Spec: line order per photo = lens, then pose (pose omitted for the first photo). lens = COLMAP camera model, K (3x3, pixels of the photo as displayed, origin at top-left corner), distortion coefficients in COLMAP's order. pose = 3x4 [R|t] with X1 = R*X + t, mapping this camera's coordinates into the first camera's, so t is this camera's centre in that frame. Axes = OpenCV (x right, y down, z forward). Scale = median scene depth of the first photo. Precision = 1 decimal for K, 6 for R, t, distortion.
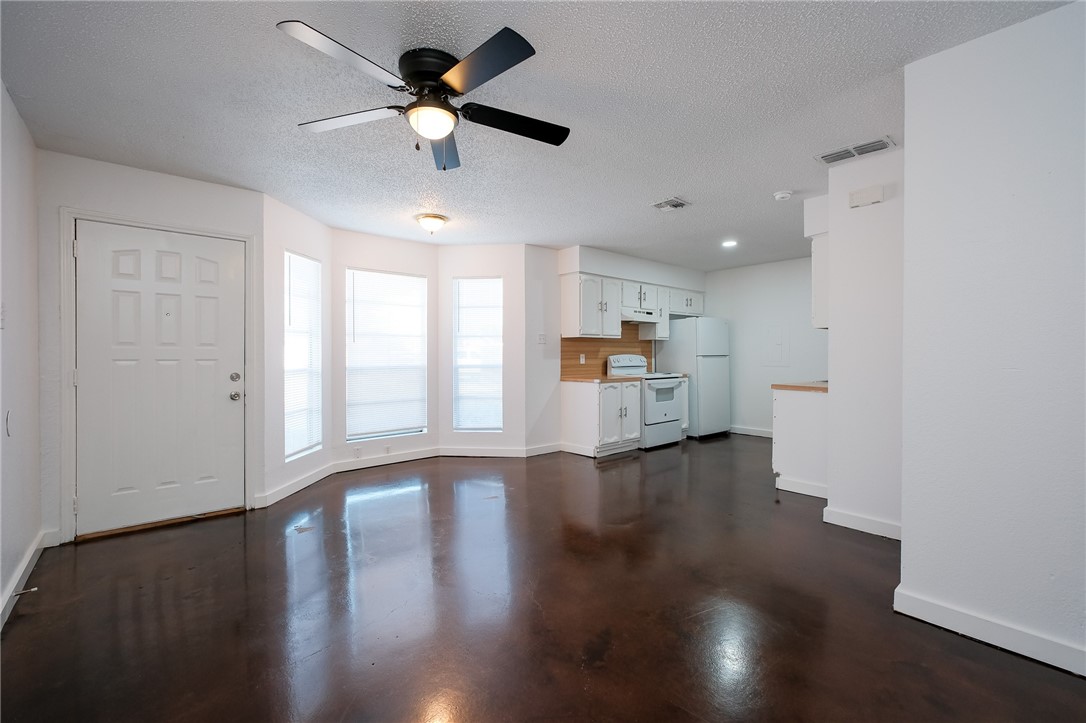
lens RADIAL K [[458.0, 0, 548.0], [0, 458.0, 357.3], [0, 0, 1]] dist [-0.001681, -0.000206]
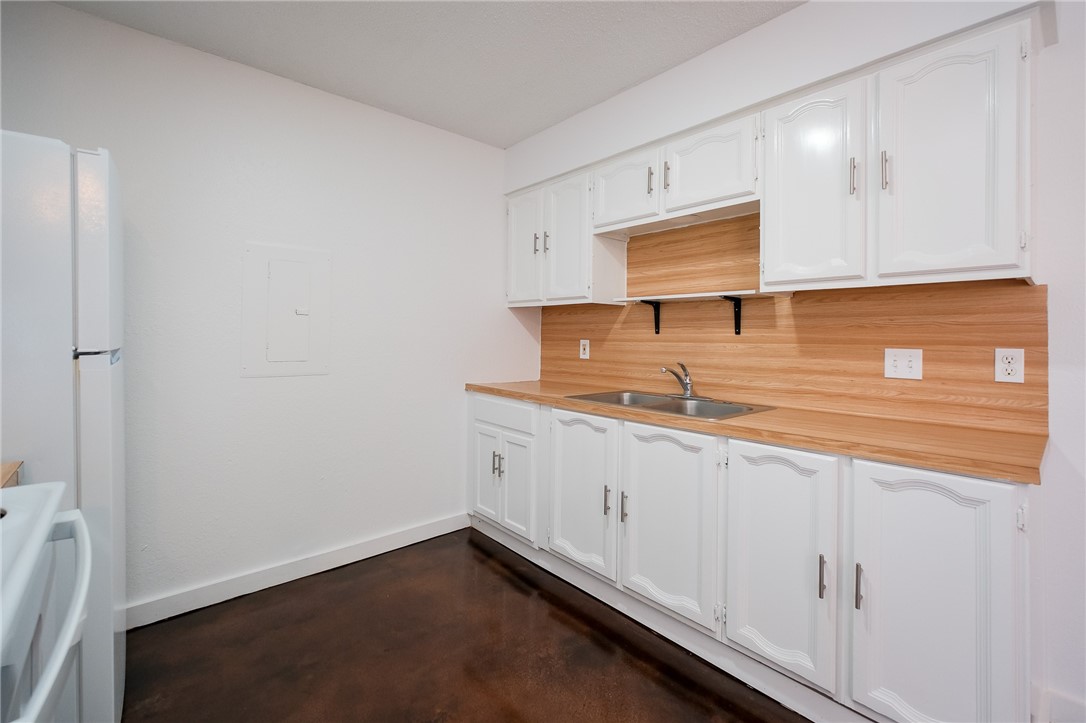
lens RADIAL K [[476.7, 0, 545.0], [0, 476.7, 328.8], [0, 0, 1]] dist [0.000661, 0.000053]
pose [[0.003949, 0.016634, 0.999854, 0.138732], [-0.000053, 0.999862, -0.016634, -0.010807], [-0.999992, 0.000013, 0.003949, 0.840204]]
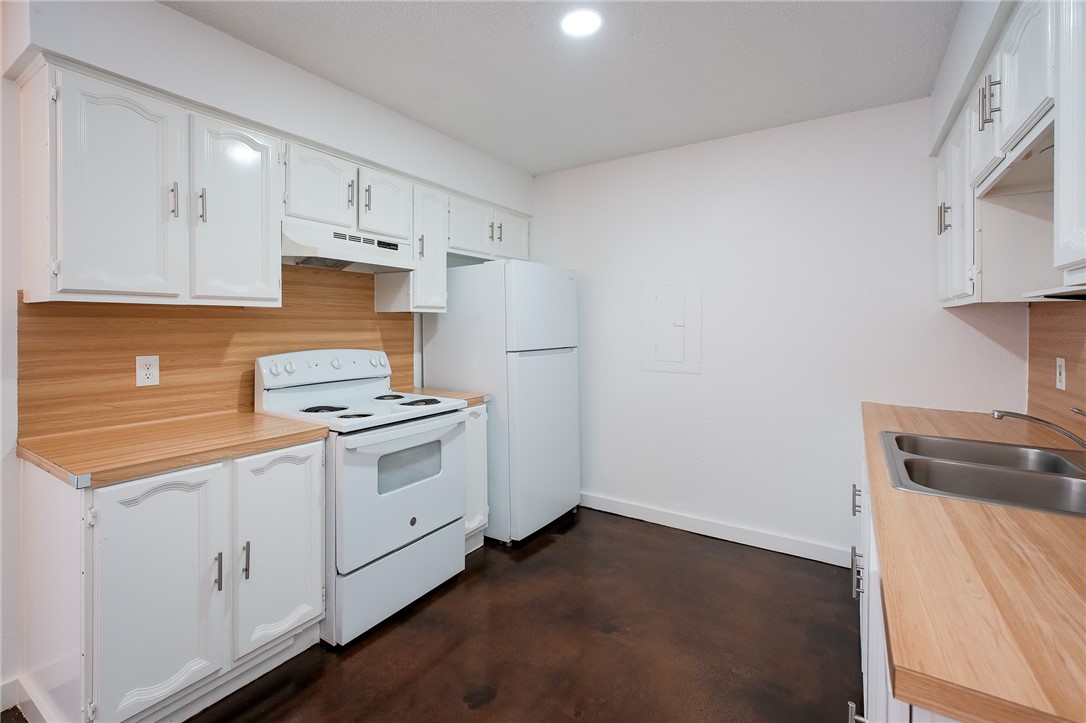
lens RADIAL K [[495.4, 0, 508.6], [0, 495.4, 324.1], [0, 0, 1]] dist [0.000530, -0.000032]
pose [[0.971076, 0.005049, 0.238715, 0.226407], [-0.002657, 0.999943, -0.010341, -0.024884], [-0.238754, 0.009407, 0.971035, 0.577426]]
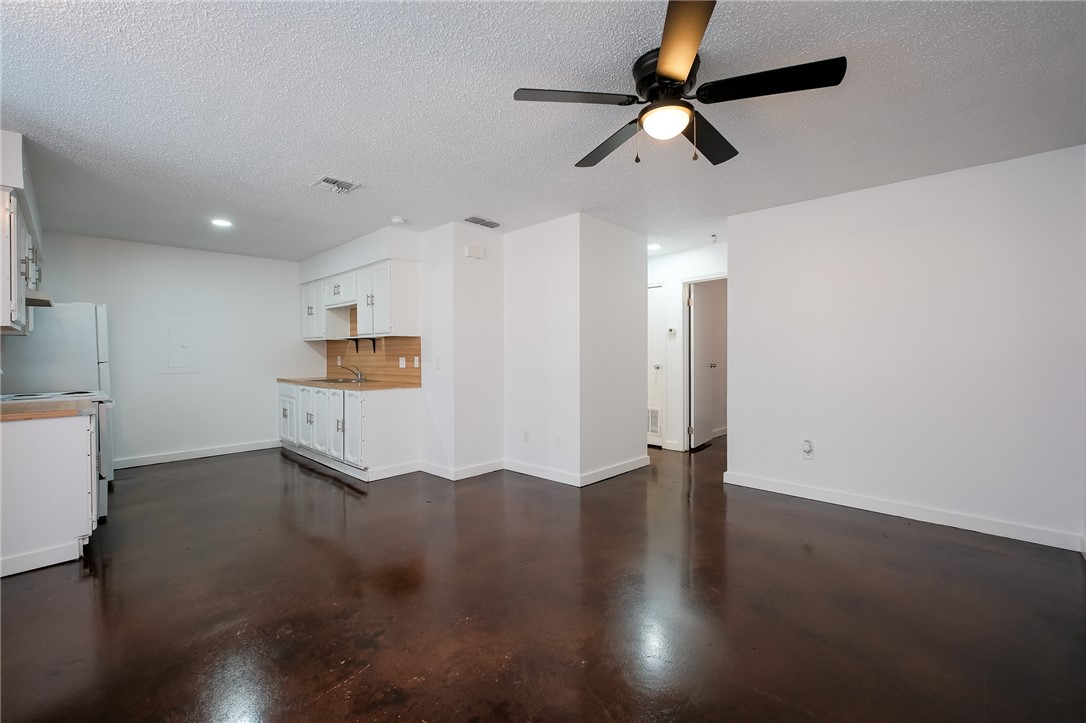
lens RADIAL K [[458.0, 0, 548.0], [0, 458.0, 357.3], [0, 0, 1]] dist [-0.001681, -0.000206]
pose [[-0.084634, -0.006889, 0.996388, -0.396420], [0.016891, 0.999822, 0.008348, -0.005845], [-0.996269, 0.017537, -0.084502, 0.428596]]
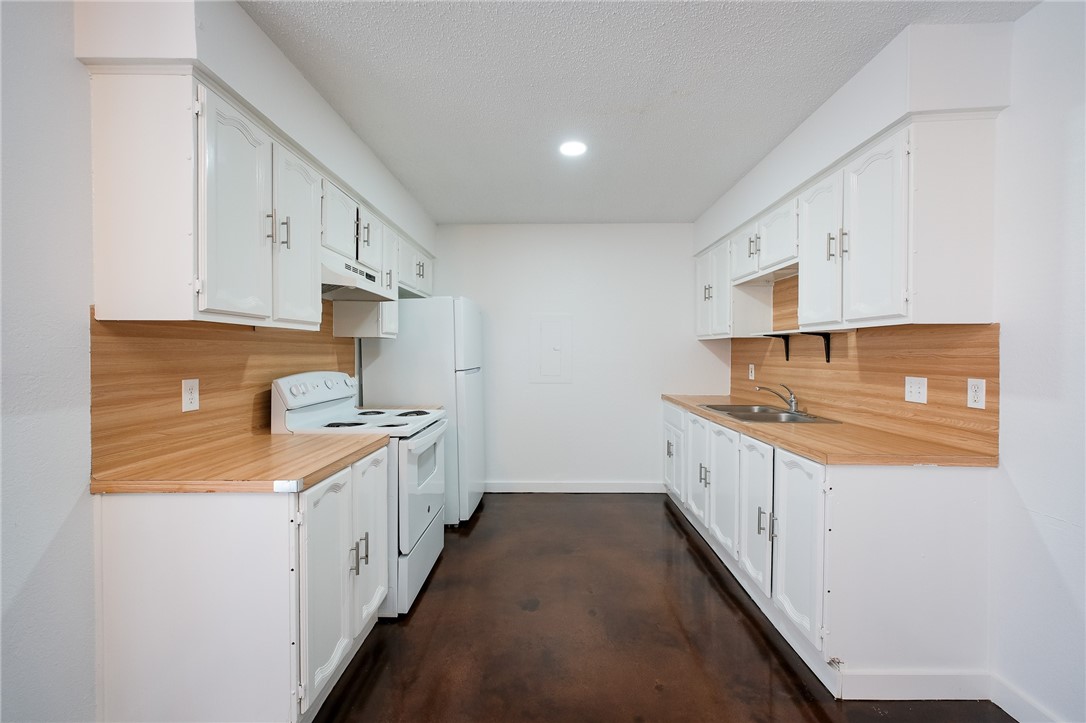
lens RADIAL K [[458.0, 0, 548.0], [0, 458.0, 357.3], [0, 0, 1]] dist [-0.001681, -0.000206]
pose [[0.667299, -0.004885, 0.744774, 0.007792], [0.005043, 0.999985, 0.002040, -0.019789], [-0.744773, 0.002395, 0.667314, 0.595172]]
